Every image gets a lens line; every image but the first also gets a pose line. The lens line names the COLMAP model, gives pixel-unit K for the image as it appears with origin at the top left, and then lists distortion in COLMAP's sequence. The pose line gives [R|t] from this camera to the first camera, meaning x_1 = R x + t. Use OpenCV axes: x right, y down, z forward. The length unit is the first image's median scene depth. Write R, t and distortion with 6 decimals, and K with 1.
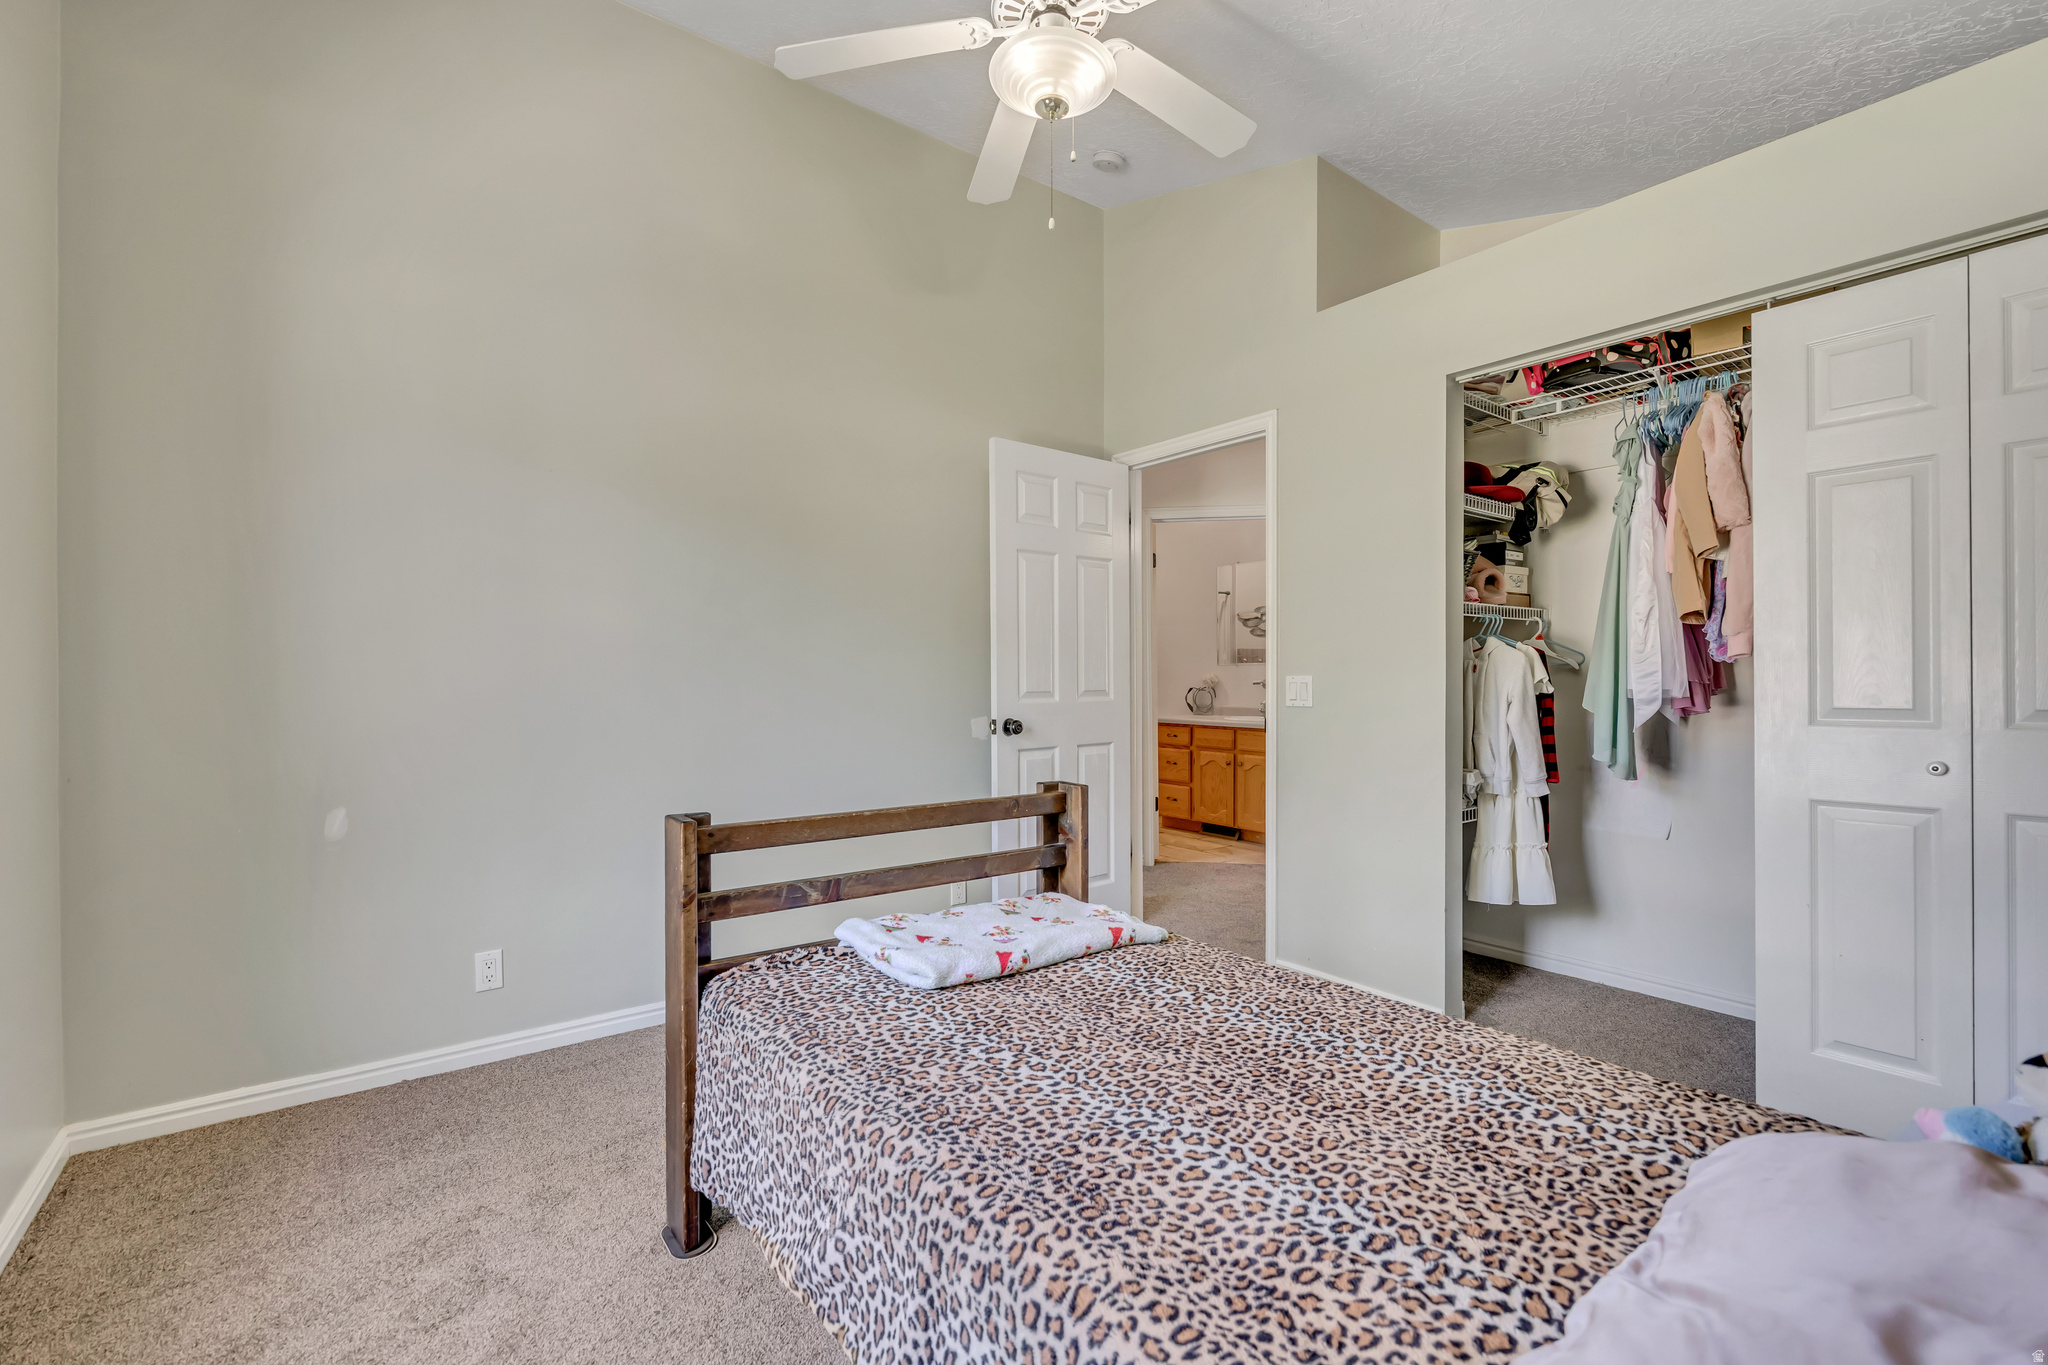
lens RADIAL K [[887.8, 0, 1025.3], [0, 887.8, 678.6], [0, 0, 1]] dist [0.000350, 0.001190]
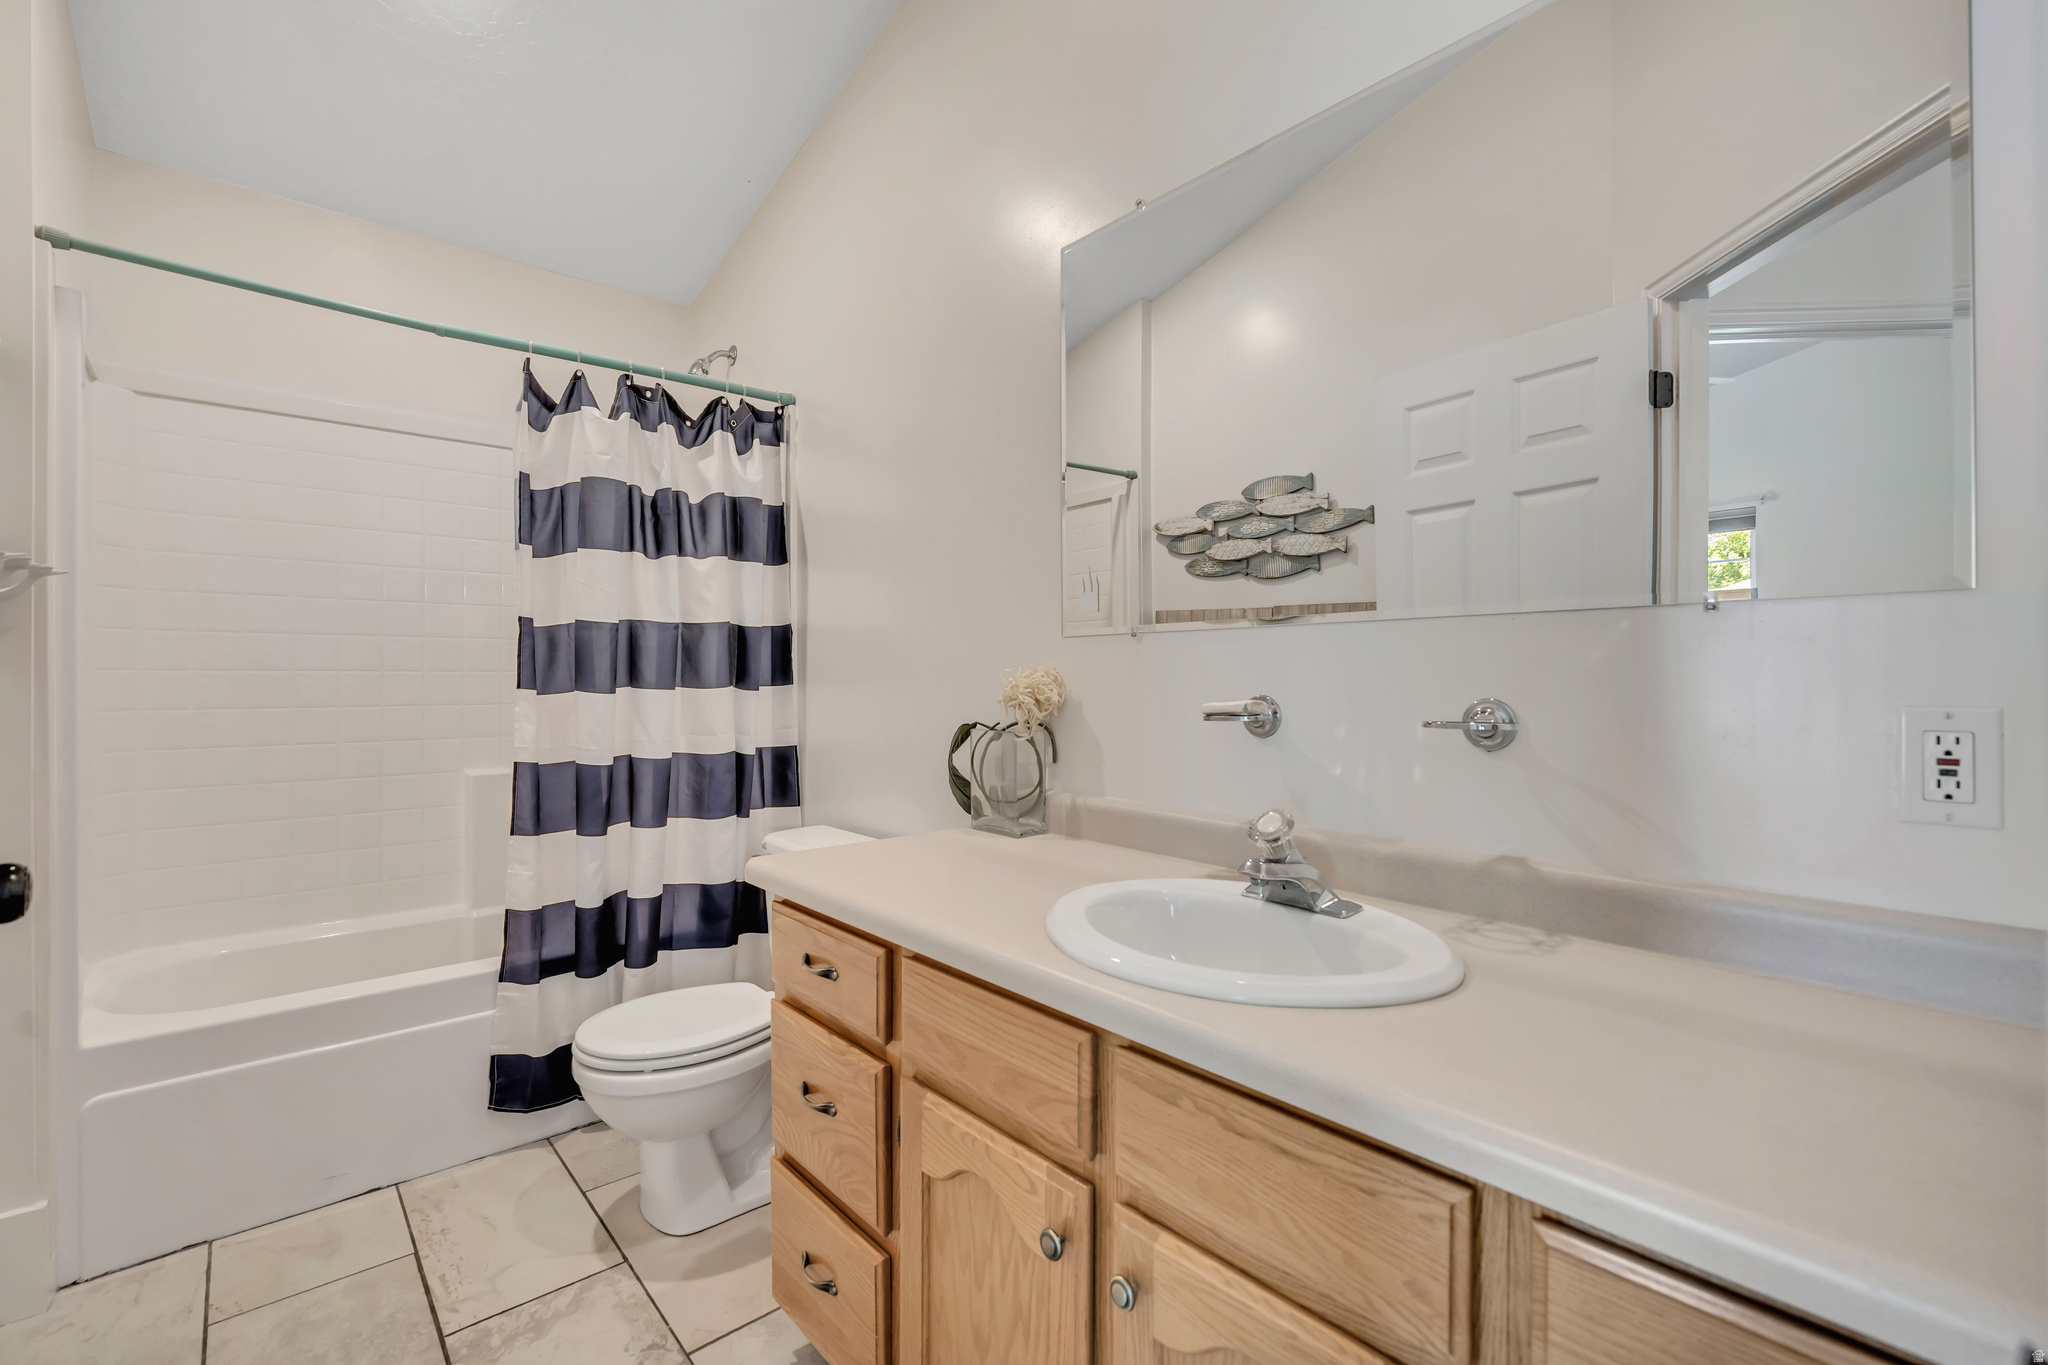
lens RADIAL K [[887.8, 0, 1022.9], [0, 887.8, 680.7], [0, 0, 1]] dist [0.000350, 0.001190]
pose [[0.997460, 0.002195, 0.071202, 0.190192], [-0.002151, 0.999997, -0.000692, -0.001565], [-0.071203, 0.000537, 0.997462, 0.760943]]
